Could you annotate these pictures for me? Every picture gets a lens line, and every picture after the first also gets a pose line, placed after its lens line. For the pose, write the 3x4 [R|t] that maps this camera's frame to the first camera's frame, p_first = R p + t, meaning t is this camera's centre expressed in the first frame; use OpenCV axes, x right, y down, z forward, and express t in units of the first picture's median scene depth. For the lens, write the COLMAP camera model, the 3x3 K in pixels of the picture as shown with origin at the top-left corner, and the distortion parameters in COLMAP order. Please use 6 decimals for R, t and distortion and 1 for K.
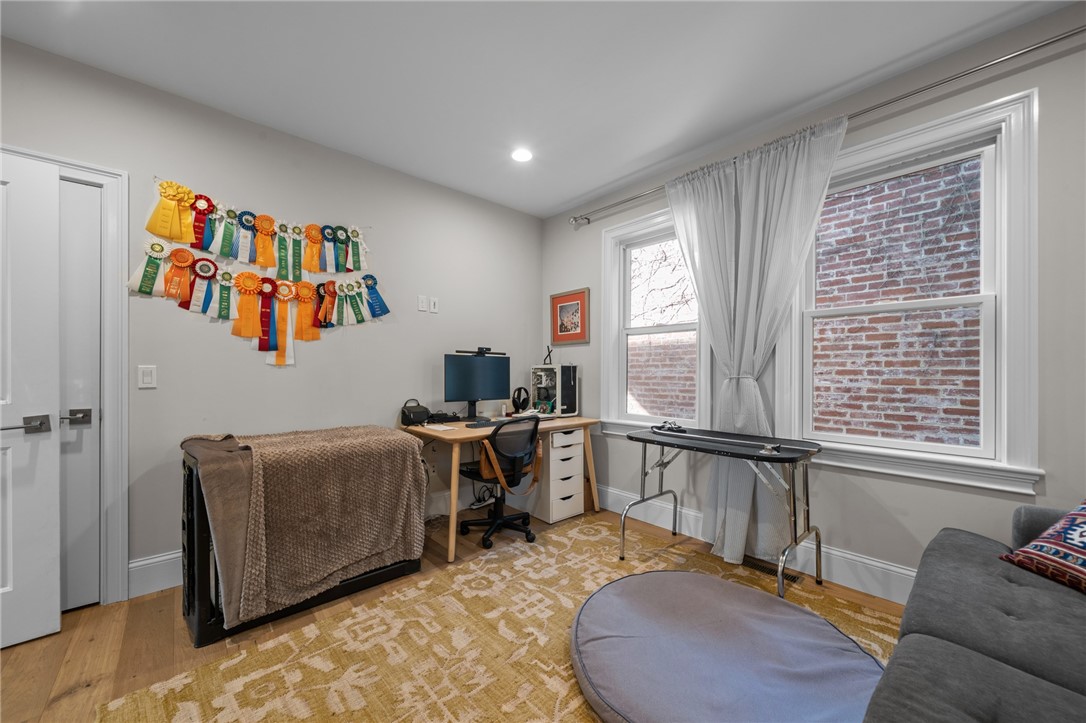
lens RADIAL K [[419.2, 0, 536.4], [0, 419.2, 365.7], [0, 0, 1]] dist [-0.001096, -0.000241]
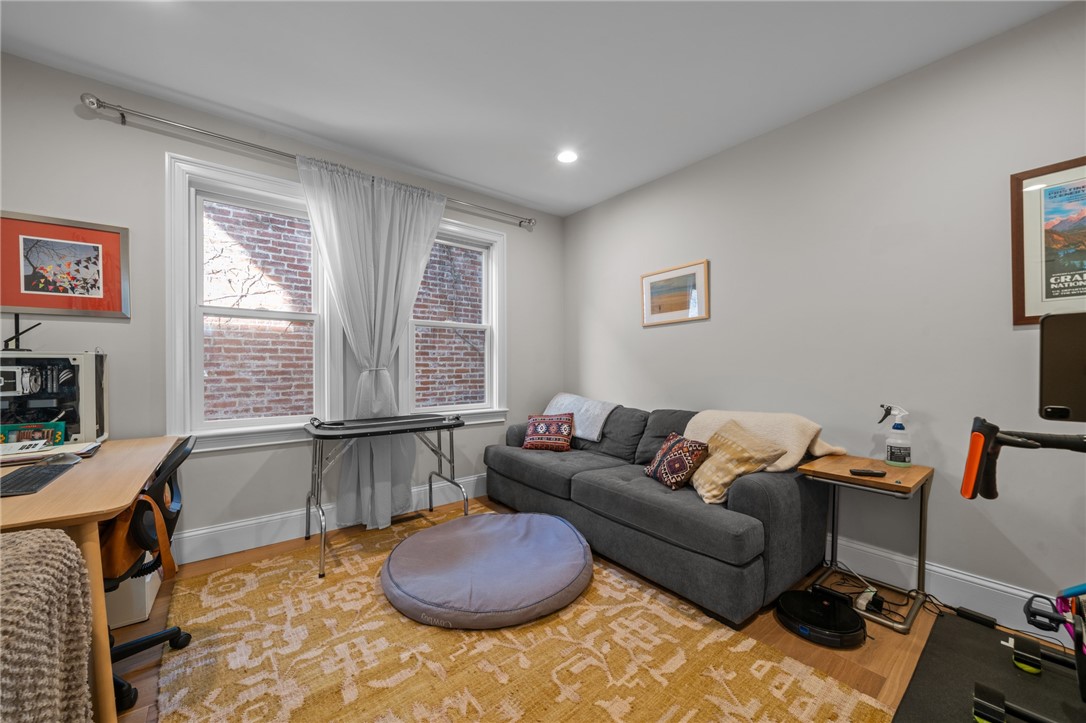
lens RADIAL K [[419.2, 0, 536.4], [0, 419.2, 365.7], [0, 0, 1]] dist [-0.001096, -0.000241]
pose [[0.026088, -0.002418, 0.999657, -0.676177], [-0.011247, 0.999933, 0.002712, 0.009607], [-0.999596, -0.011314, 0.026059, 0.537772]]
